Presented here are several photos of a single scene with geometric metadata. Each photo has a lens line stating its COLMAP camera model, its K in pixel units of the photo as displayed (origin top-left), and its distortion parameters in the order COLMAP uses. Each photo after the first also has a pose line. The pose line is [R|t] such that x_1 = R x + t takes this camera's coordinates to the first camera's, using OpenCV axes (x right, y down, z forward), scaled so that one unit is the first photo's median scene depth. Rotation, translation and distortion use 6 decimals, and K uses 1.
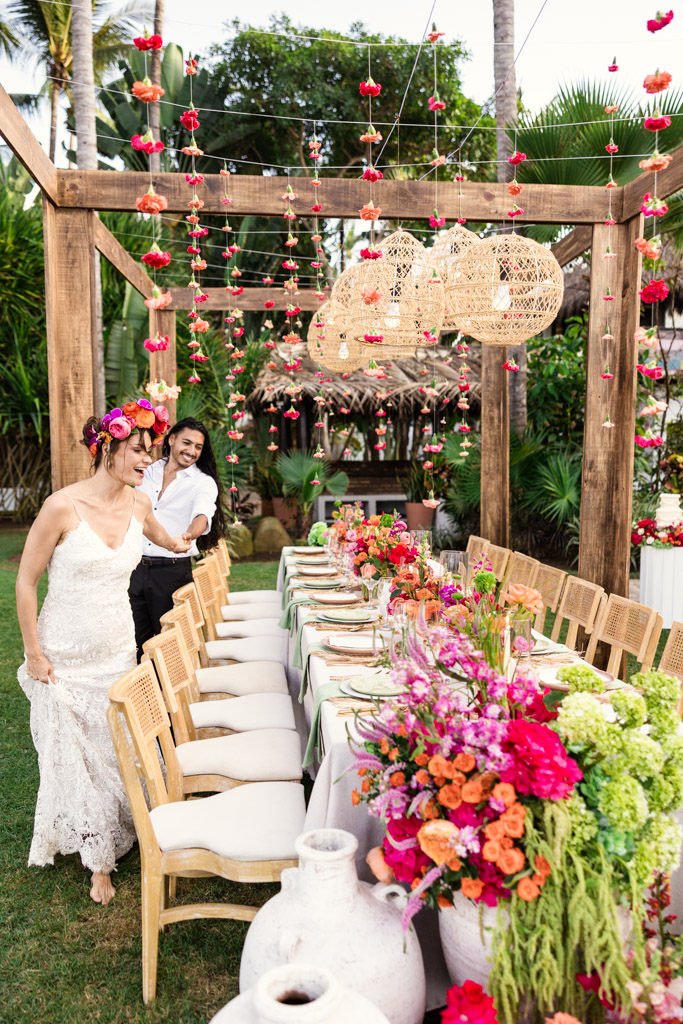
lens RADIAL K [[855.7, 0, 348.5], [0, 855.7, 533.2], [0, 0, 1]] dist [0.005808, -0.001696]
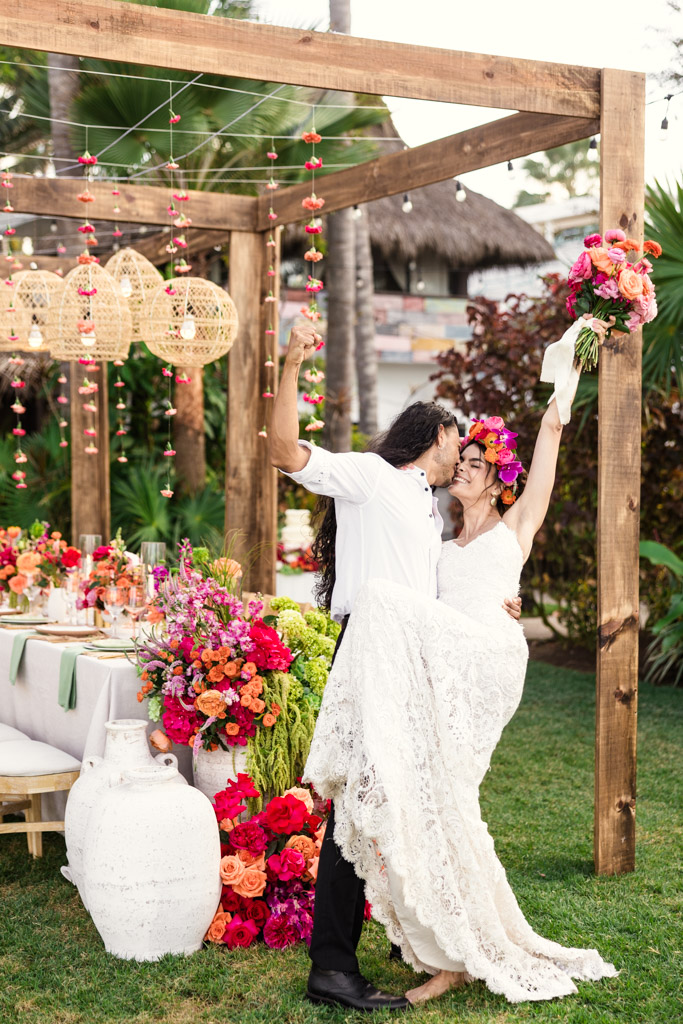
lens RADIAL K [[1582.8, 0, 339.5], [0, 1582.8, 488.3], [0, 0, 1]] dist [0.008044, -0.005461]
pose [[0.917450, -0.006682, 0.397795, -0.766753], [0.038504, 0.996657, -0.072063, 0.174079], [-0.395983, 0.081431, 0.914640, -1.641259]]
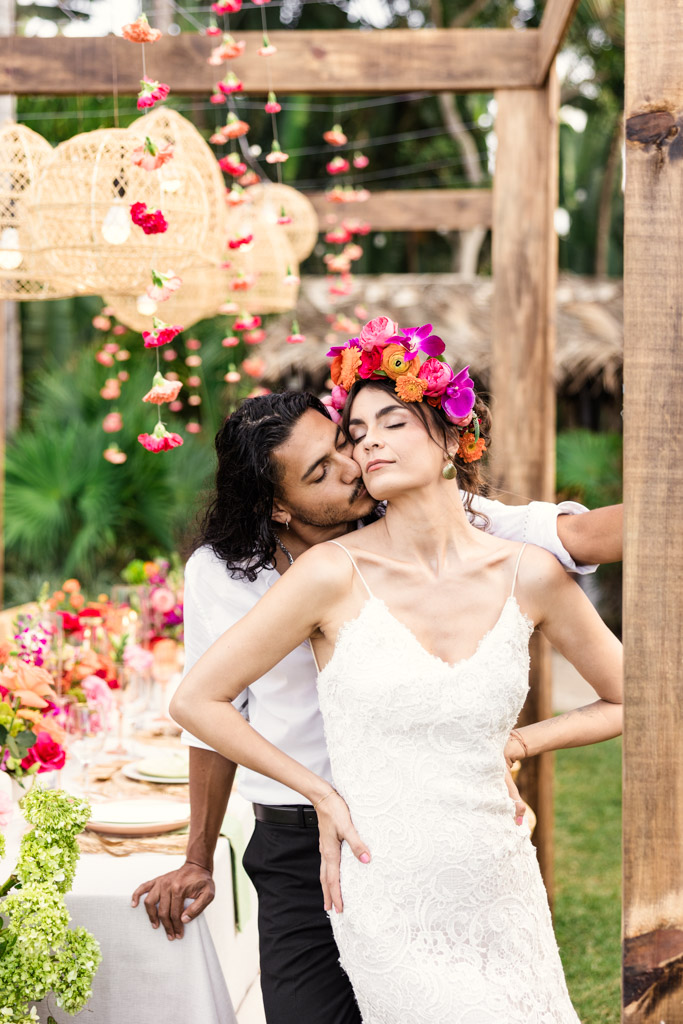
lens RADIAL K [[1538.1, 0, 370.3], [0, 1538.1, 474.4], [0, 0, 1]] dist [0.012760, -0.053583]
pose [[0.989821, -0.000688, -0.142318, 0.818510], [-0.012028, 0.996006, -0.088474, 0.025193], [0.141810, 0.089285, 0.985859, -0.164864]]
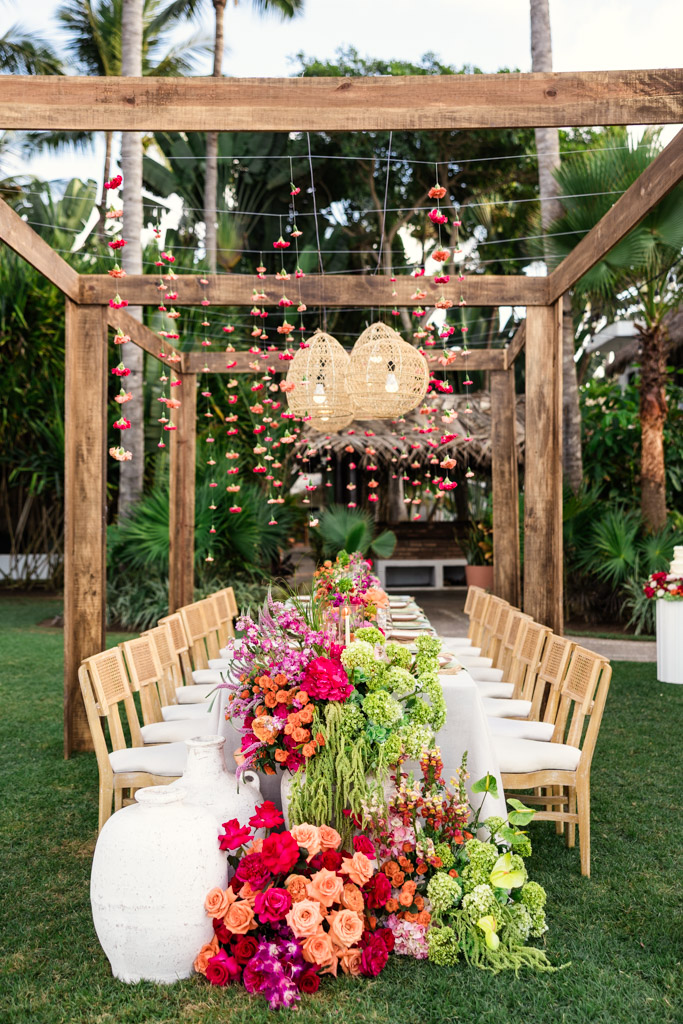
lens RADIAL K [[1062.1, 0, 371.8], [0, 1062.1, 480.1], [0, 0, 1]] dist [-0.004534, 0.036644]
pose [[0.996656, -0.007919, -0.081333, 0.445782], [-0.002613, 0.991696, -0.128580, 0.141348], [0.081675, 0.128362, 0.988358, -0.967634]]
